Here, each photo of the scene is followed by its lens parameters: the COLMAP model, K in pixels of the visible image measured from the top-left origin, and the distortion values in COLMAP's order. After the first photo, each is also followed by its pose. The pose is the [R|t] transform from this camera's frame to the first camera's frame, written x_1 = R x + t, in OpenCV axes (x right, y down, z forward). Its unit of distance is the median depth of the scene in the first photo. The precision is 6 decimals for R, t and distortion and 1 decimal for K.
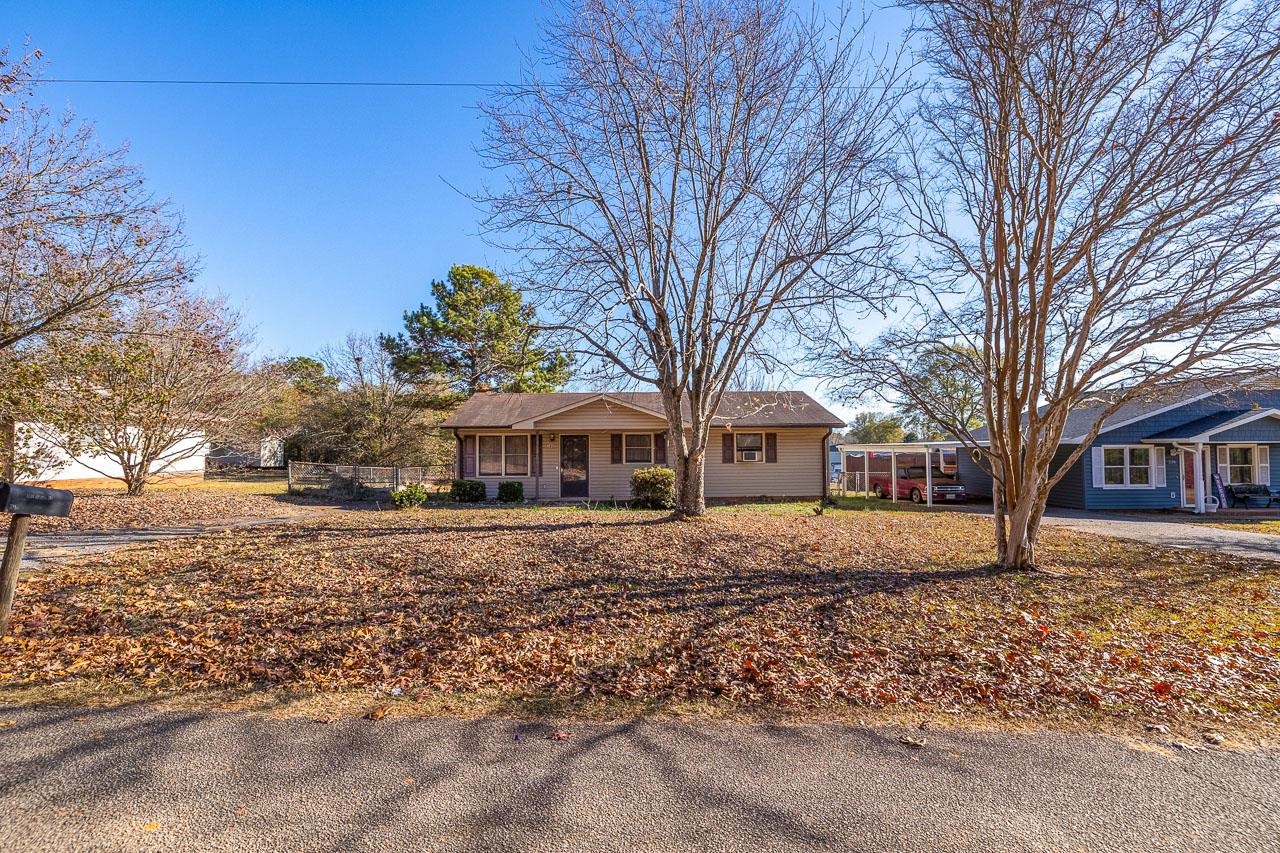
lens RADIAL K [[570.0, 0, 640.0], [0, 570.0, 434.8], [0, 0, 1]] dist [0.001974, -0.000134]
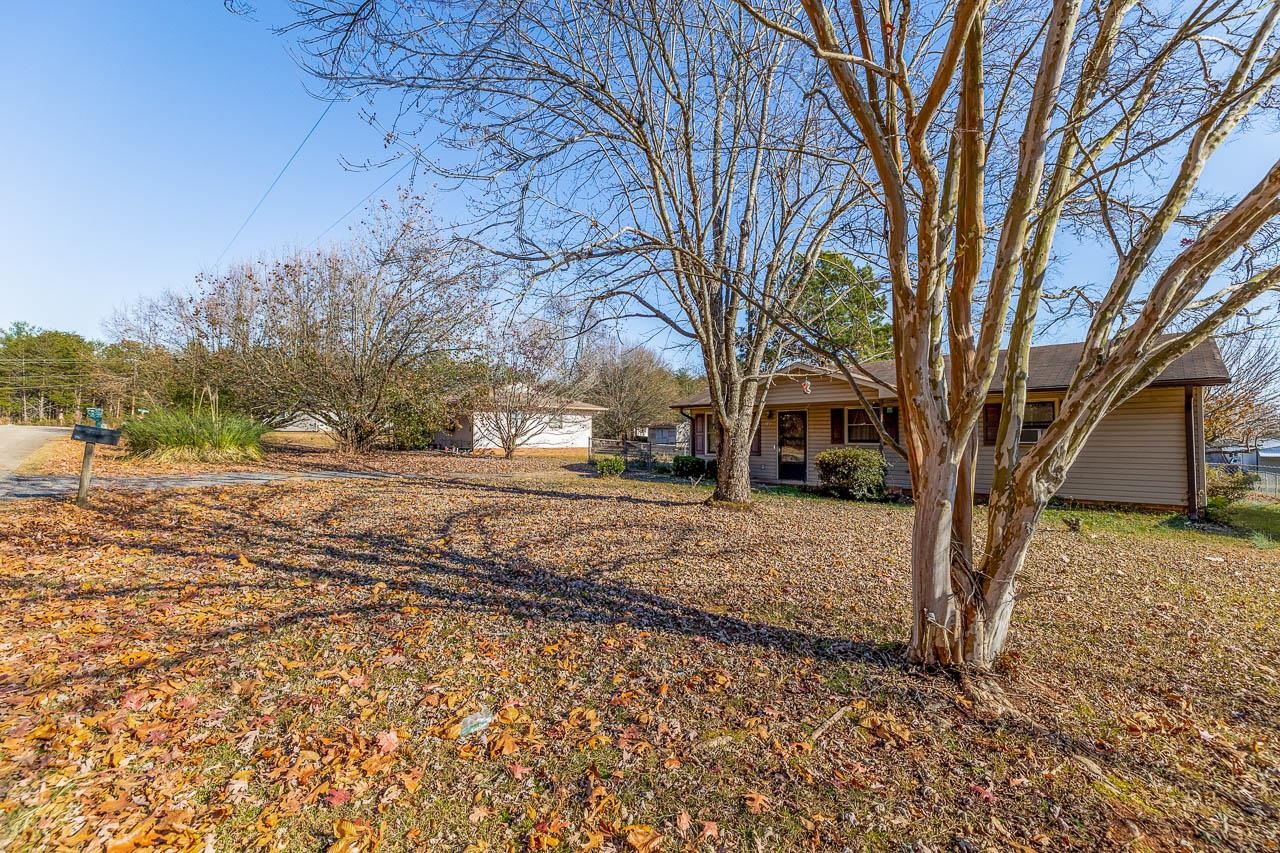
lens RADIAL K [[532.7, 0, 645.7], [0, 532.7, 427.3], [0, 0, 1]] dist [0.002410, -0.000174]
pose [[0.708541, -0.006456, -0.705640, 0.317189], [0.006829, 0.999974, -0.002291, 0.025965], [0.705636, -0.003195, 0.708567, 0.237780]]
